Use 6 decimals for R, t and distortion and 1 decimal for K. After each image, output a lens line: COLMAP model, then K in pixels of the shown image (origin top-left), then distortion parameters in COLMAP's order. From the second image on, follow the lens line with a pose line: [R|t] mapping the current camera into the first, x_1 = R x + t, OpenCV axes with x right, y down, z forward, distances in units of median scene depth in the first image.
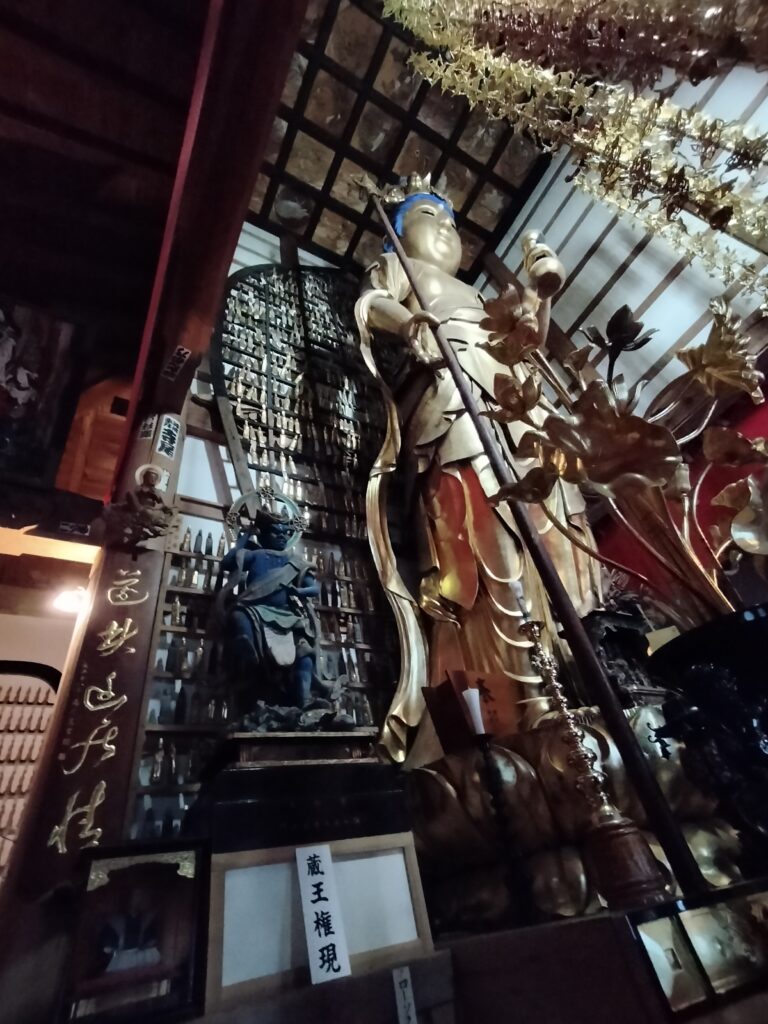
lens RADIAL K [[489.4, 0, 379.5], [0, 489.4, 514.4], [0, 0, 1]] dist [-0.015366, 0.009953]
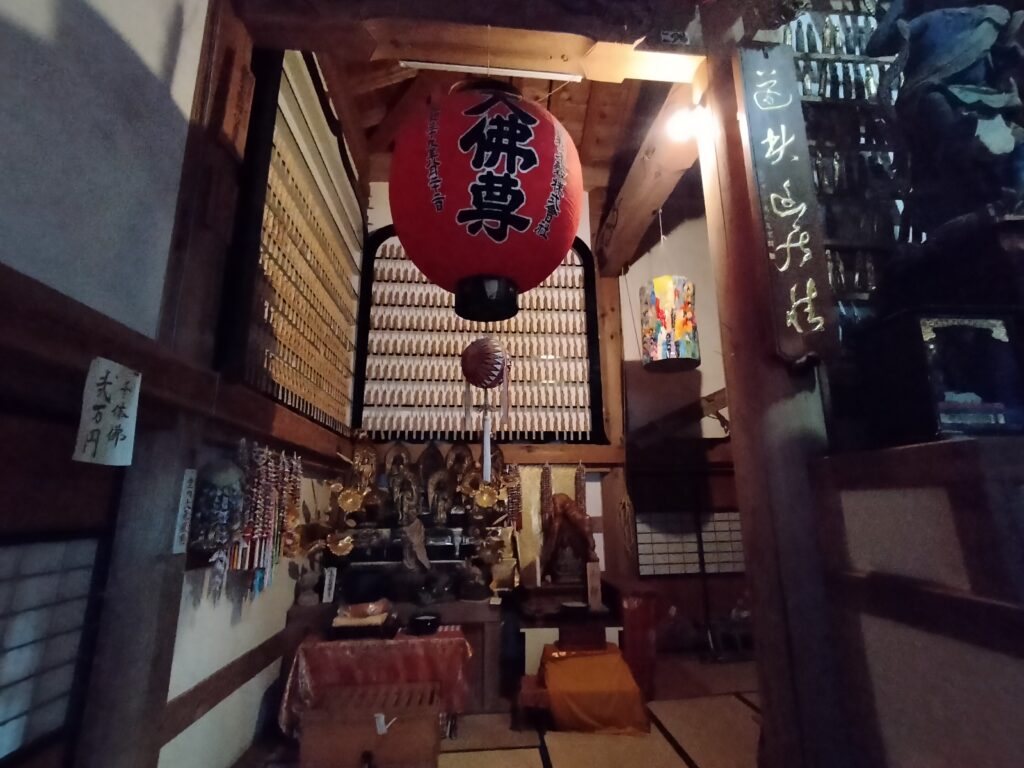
lens RADIAL K [[489.4, 0, 515.4], [0, 489.4, 389.4], [0, 0, 1]] dist [-0.015366, 0.009953]
pose [[0.907887, 0.059100, -0.415027, -0.601745], [0.163609, 0.861550, 0.480587, 0.132560], [0.385969, -0.504222, 0.772521, -0.134349]]
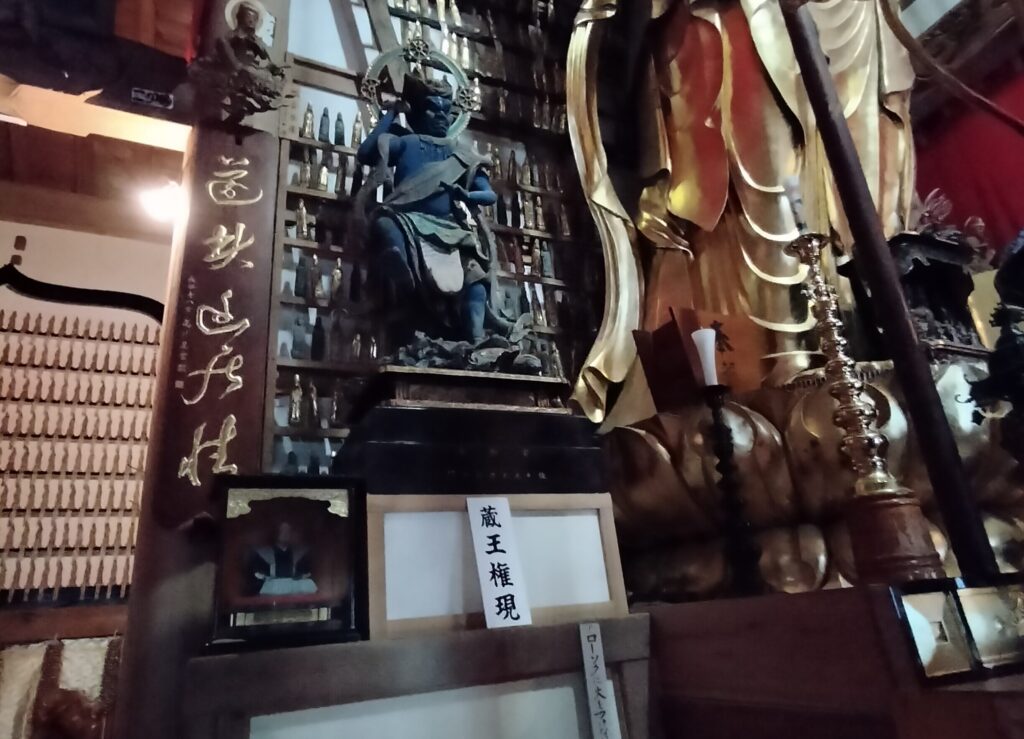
lens RADIAL K [[660.9, 0, 504.3], [0, 660.9, 366.6], [0, 0, 1]] dist [-0.000162, -0.006849]
pose [[0.994651, 0.050137, -0.090313, -0.015617], [-0.016301, 0.939537, 0.342059, 0.073804], [0.102002, -0.338757, 0.935329, 0.032571]]
